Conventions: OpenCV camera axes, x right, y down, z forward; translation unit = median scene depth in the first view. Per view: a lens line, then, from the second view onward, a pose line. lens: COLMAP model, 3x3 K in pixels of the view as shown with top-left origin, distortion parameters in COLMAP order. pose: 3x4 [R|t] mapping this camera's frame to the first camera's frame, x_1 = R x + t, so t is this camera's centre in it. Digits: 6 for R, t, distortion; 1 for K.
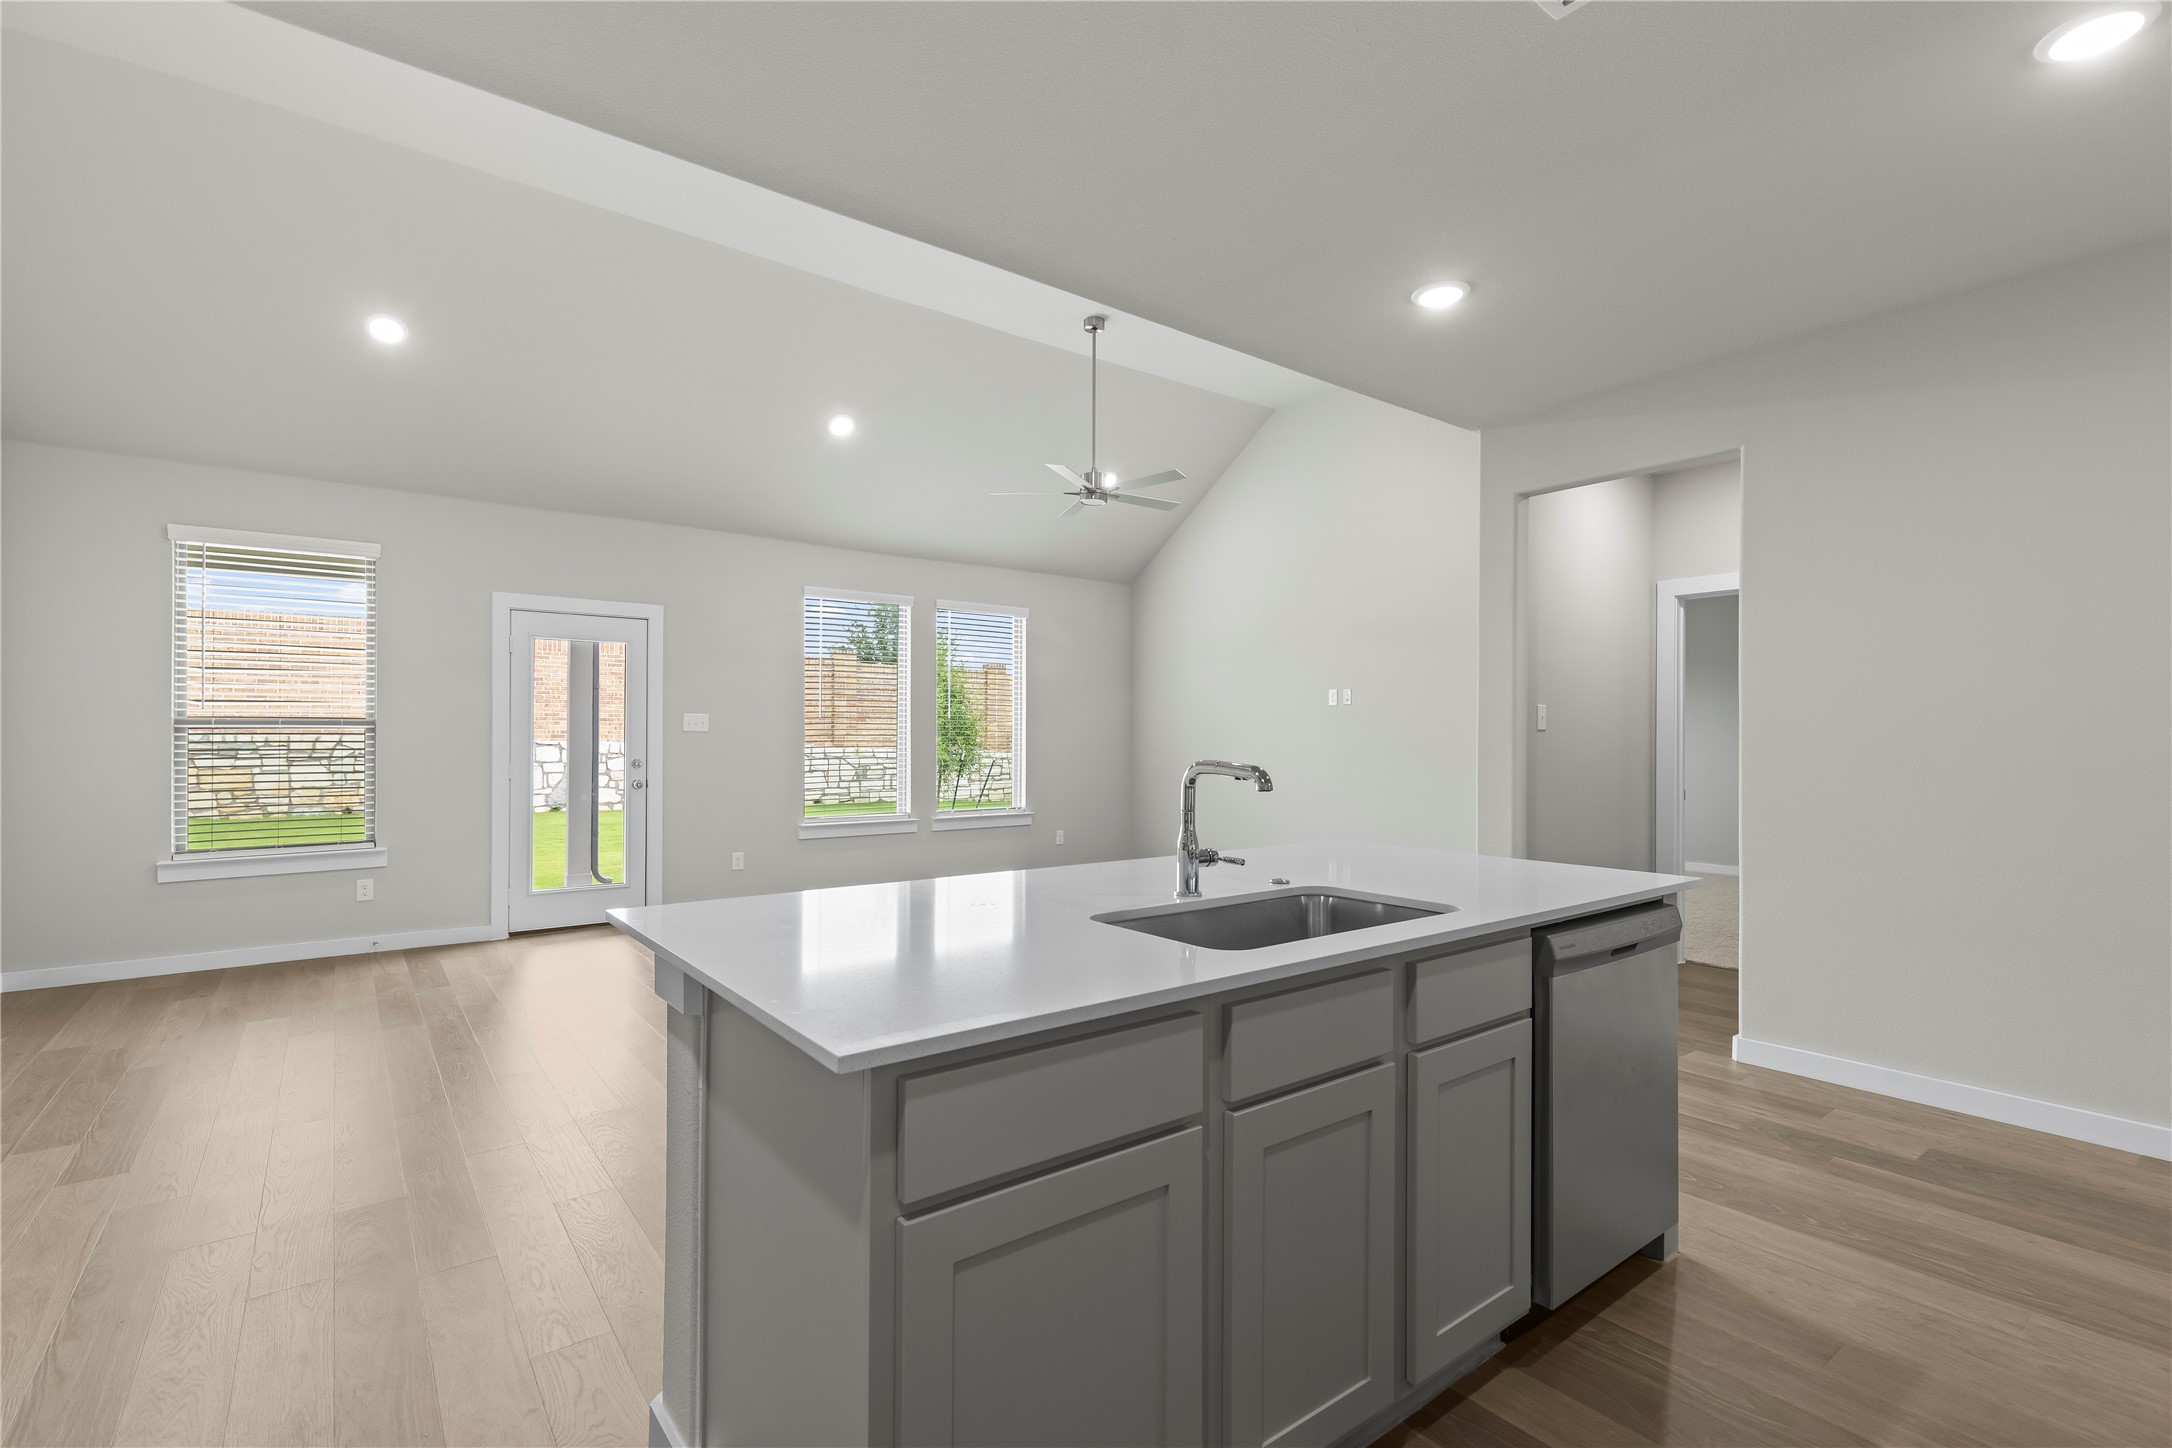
lens RADIAL K [[971.3, 0, 1115.9], [0, 971.3, 732.3], [0, 0, 1]] dist [0.000261, 0.000092]
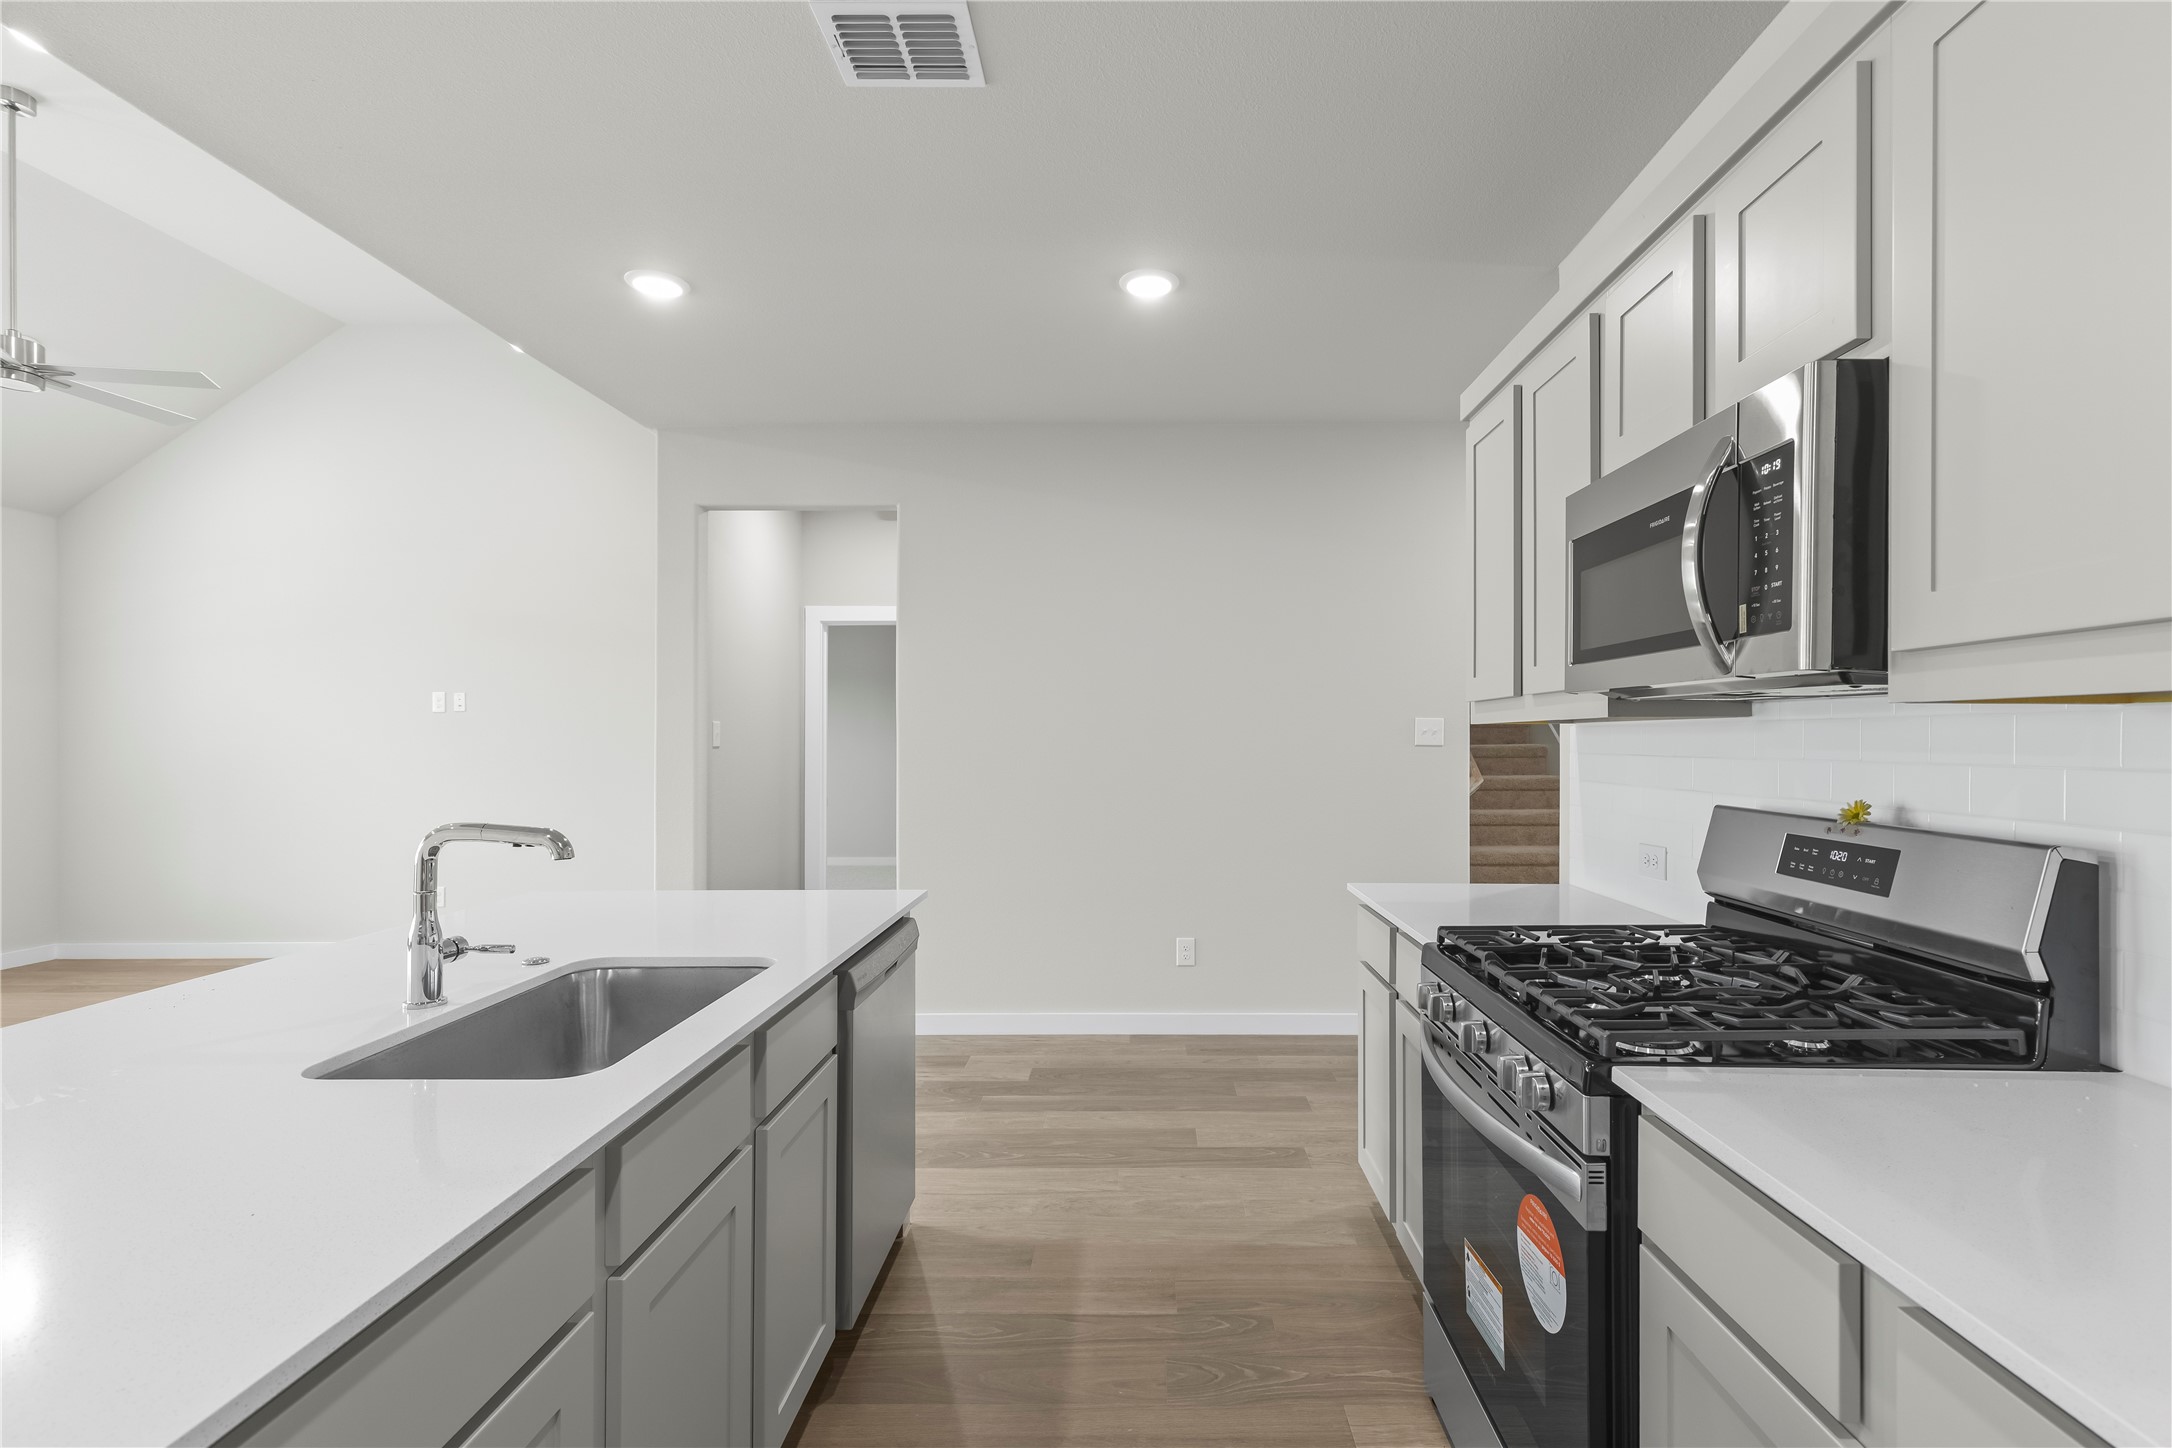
lens RADIAL K [[971.3, 0, 1115.9], [0, 971.3, 732.3], [0, 0, 1]] dist [0.000261, 0.000092]
pose [[0.623344, 0.002627, 0.781943, -0.153522], [-0.006387, 0.999978, 0.001732, -0.039182], [-0.781921, -0.006074, 0.623347, 0.108800]]
